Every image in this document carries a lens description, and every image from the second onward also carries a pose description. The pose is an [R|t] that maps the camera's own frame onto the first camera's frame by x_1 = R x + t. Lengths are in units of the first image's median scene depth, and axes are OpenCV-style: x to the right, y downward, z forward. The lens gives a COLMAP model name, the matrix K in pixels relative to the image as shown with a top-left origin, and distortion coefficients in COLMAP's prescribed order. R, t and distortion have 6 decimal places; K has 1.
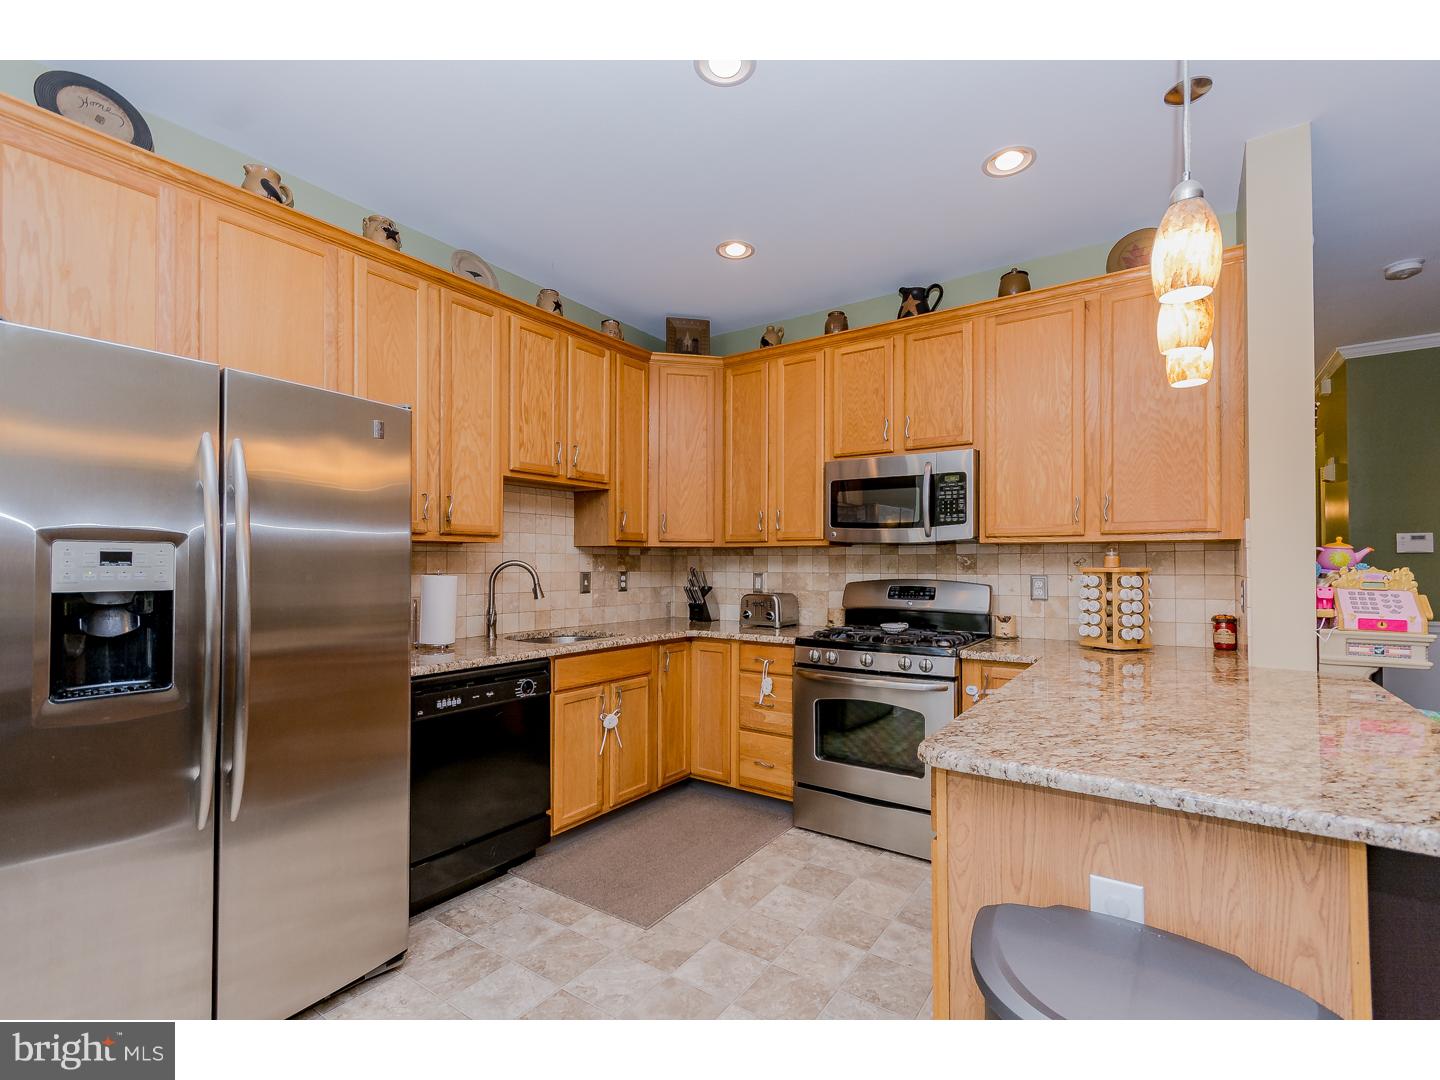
lens RADIAL K [[653.6, 0, 726.7], [0, 653.6, 556.0], [0, 0, 1]] dist [0.006470, -0.000486]
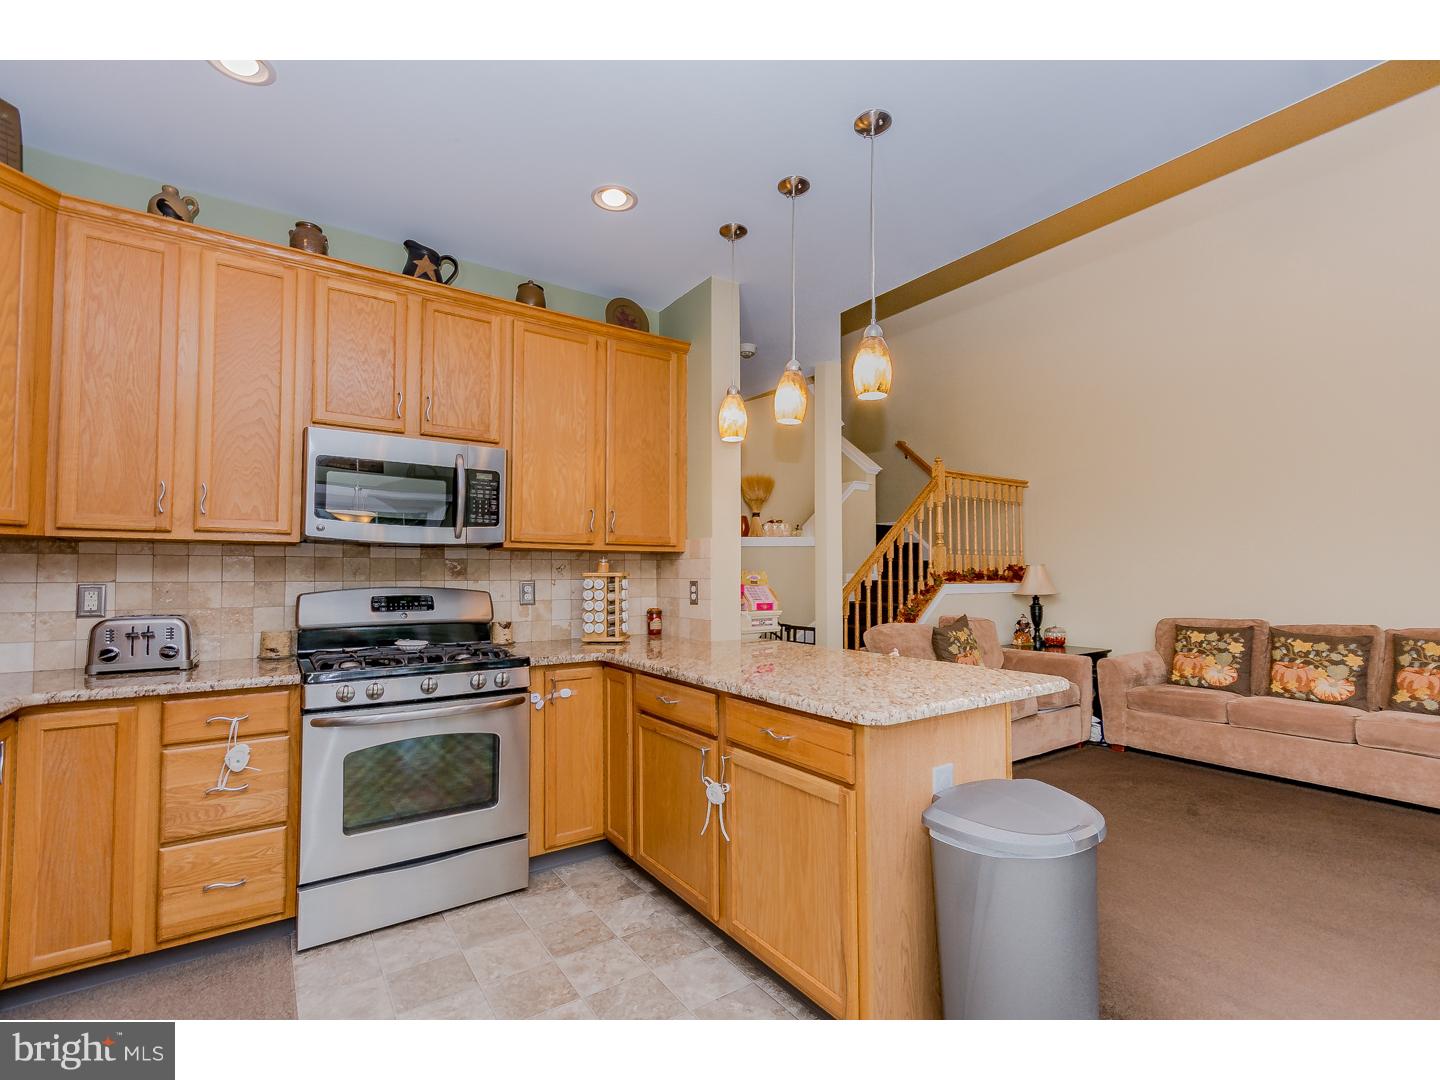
lens RADIAL K [[661.9, 0, 723.9], [0, 661.9, 556.1], [0, 0, 1]] dist [0.005216, -0.000671]
pose [[0.355033, 0.024960, 0.934520, -0.413856], [-0.010766, 0.999686, -0.022611, 0.011612], [-0.934792, -0.002033, 0.355190, 0.352692]]
